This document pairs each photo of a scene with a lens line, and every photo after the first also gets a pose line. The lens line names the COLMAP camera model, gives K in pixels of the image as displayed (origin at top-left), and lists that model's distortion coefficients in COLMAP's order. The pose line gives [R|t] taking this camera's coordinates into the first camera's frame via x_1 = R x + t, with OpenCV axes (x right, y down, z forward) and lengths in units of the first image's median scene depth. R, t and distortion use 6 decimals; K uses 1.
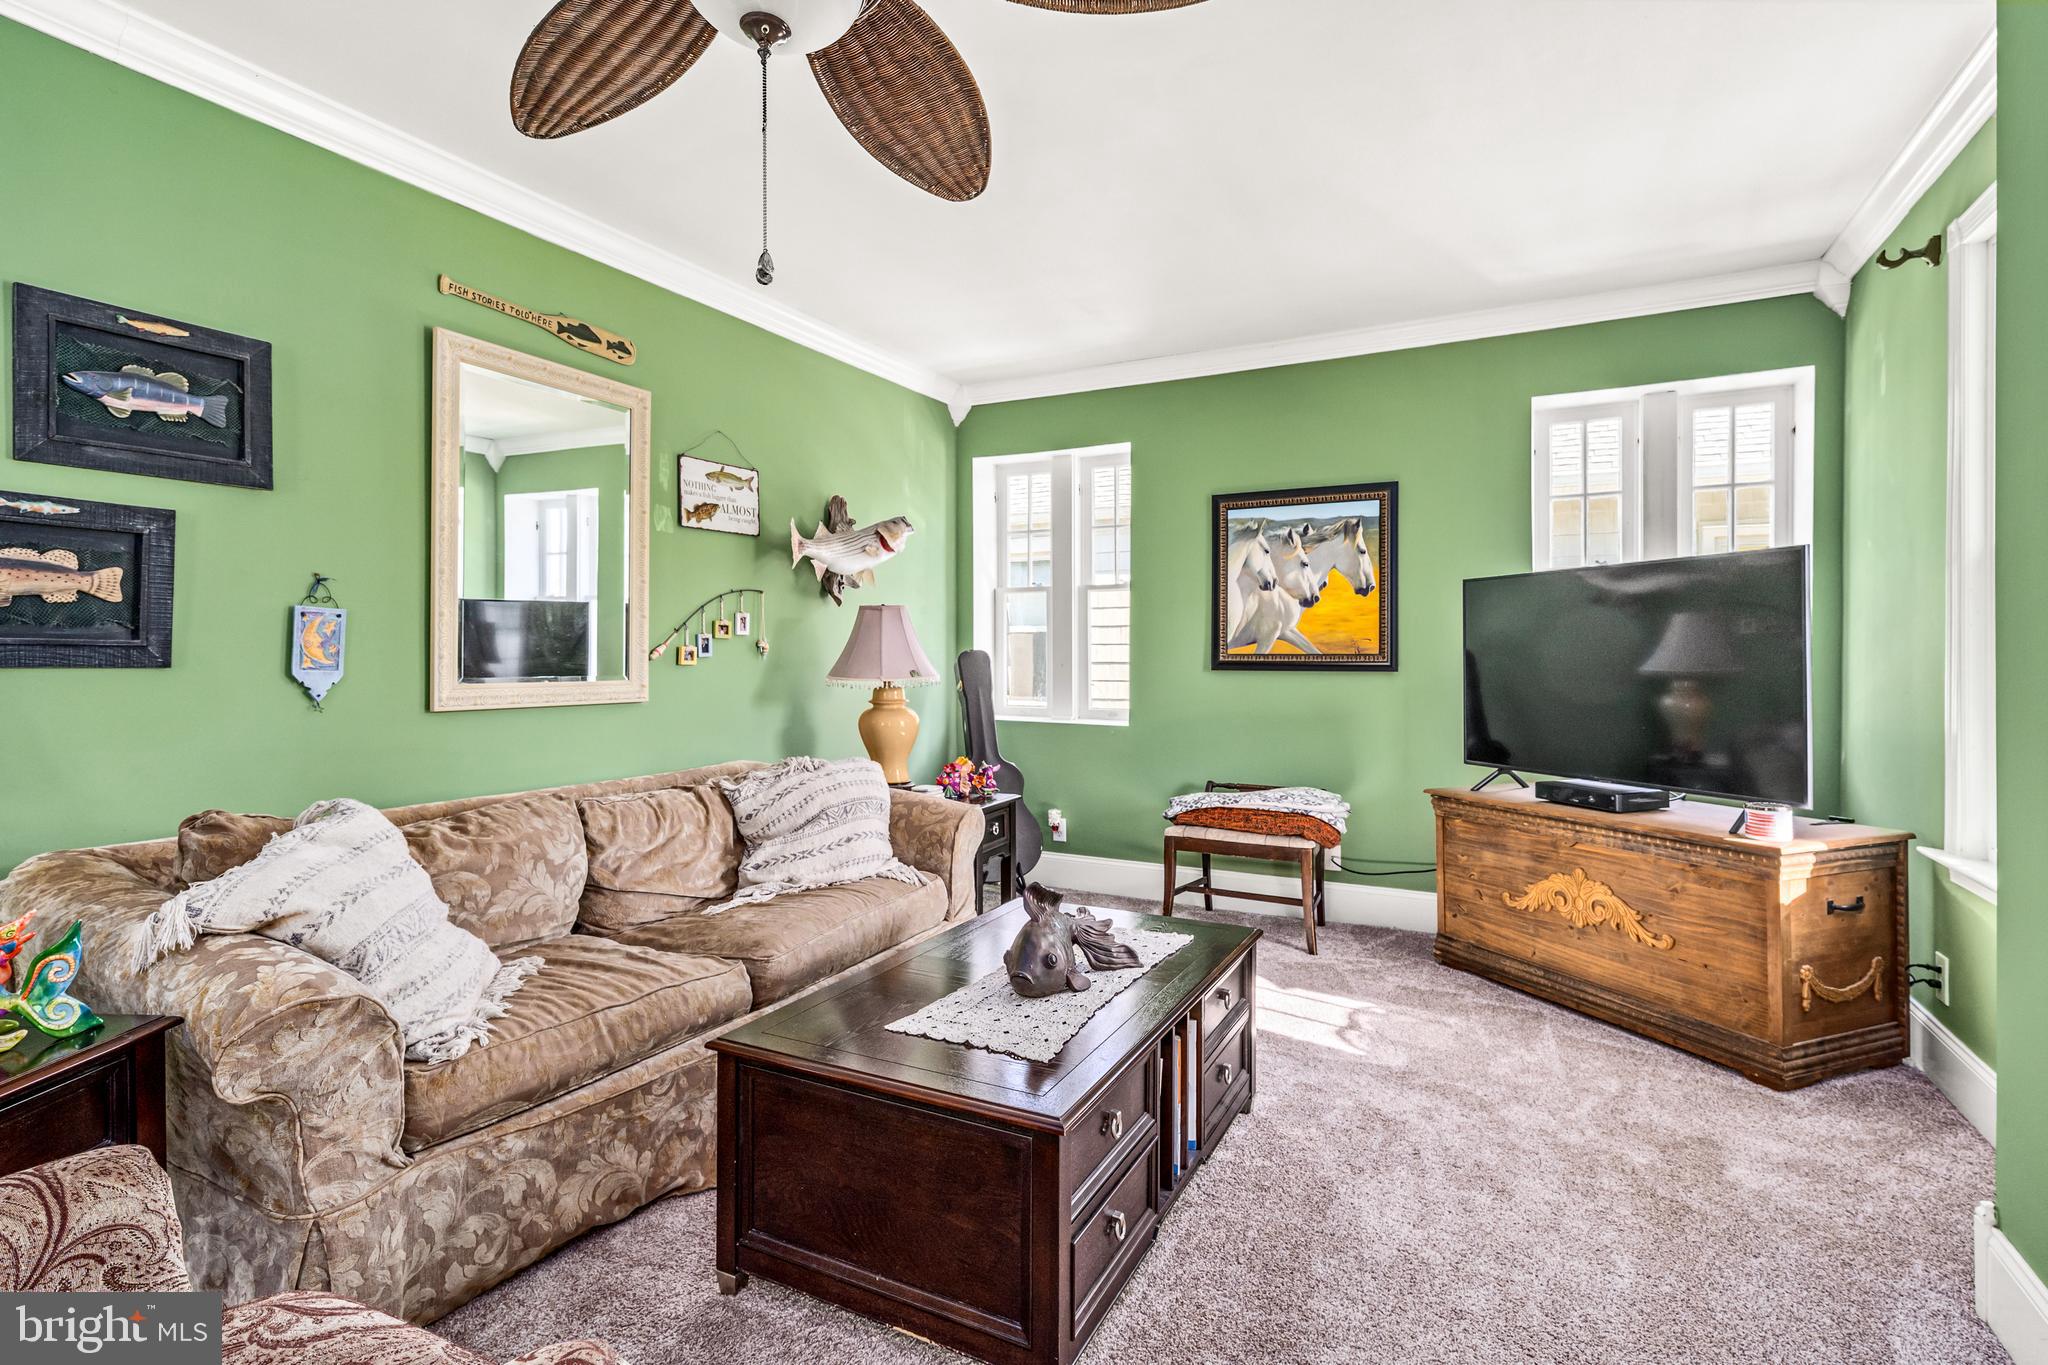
lens RADIAL K [[1003.0, 0, 1015.2], [0, 1003.0, 648.2], [0, 0, 1]] dist [-0.001845, -0.000194]
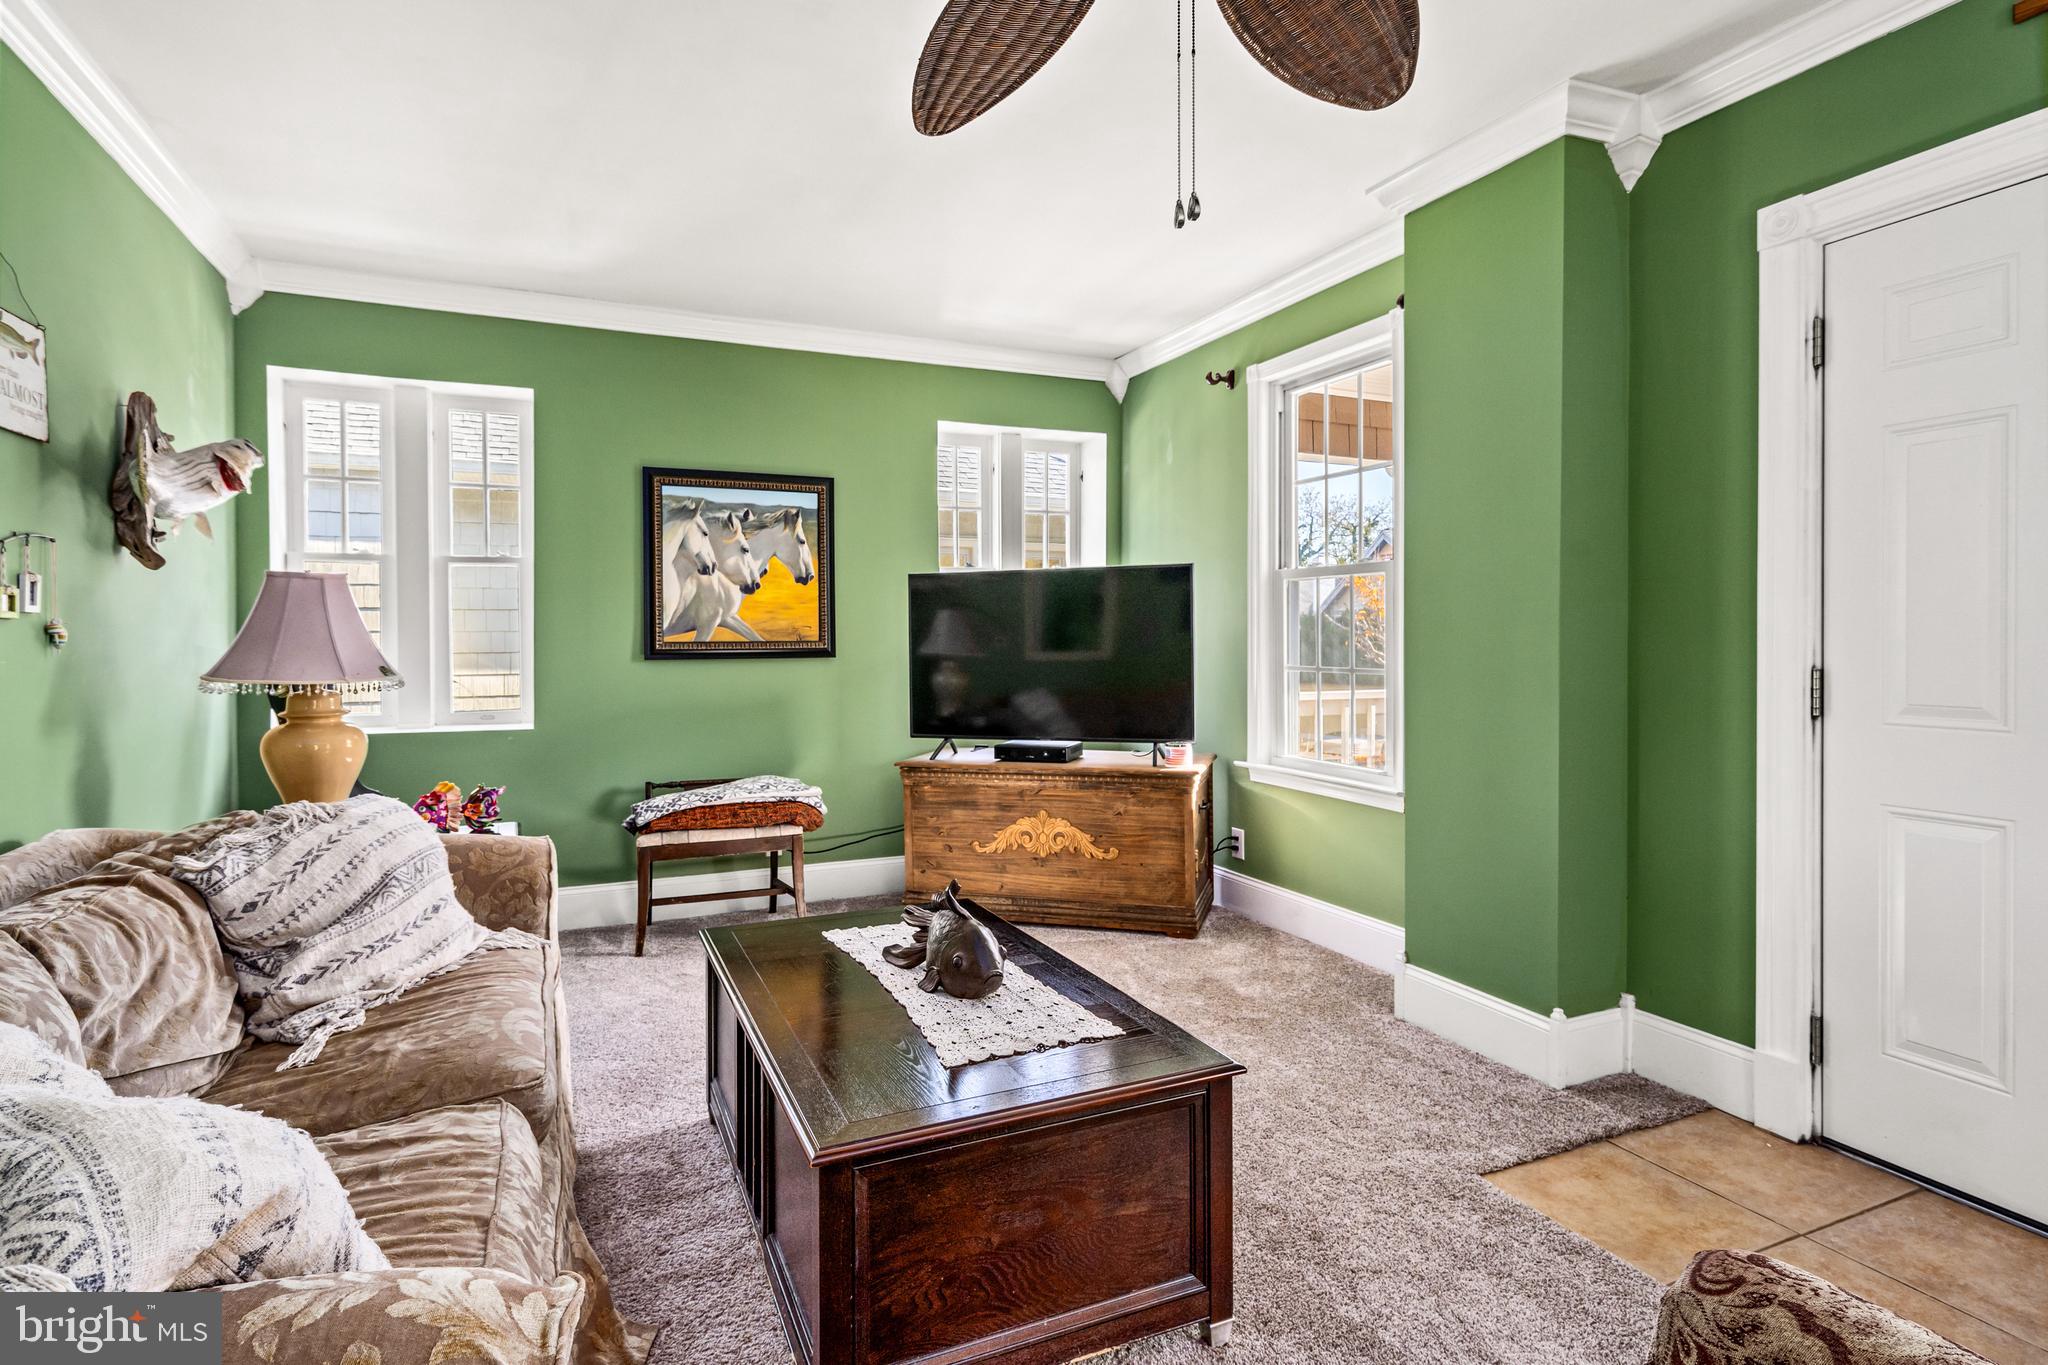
lens RADIAL K [[1022.2, 0, 1022.6], [0, 1022.2, 643.0], [0, 0, 1]] dist [-0.000021, 0.000005]
pose [[0.615990, -0.006765, 0.787725, -0.359599], [0.002765, 0.999976, 0.006425, 0.001845], [-0.787749, -0.001779, 0.615994, 0.182024]]
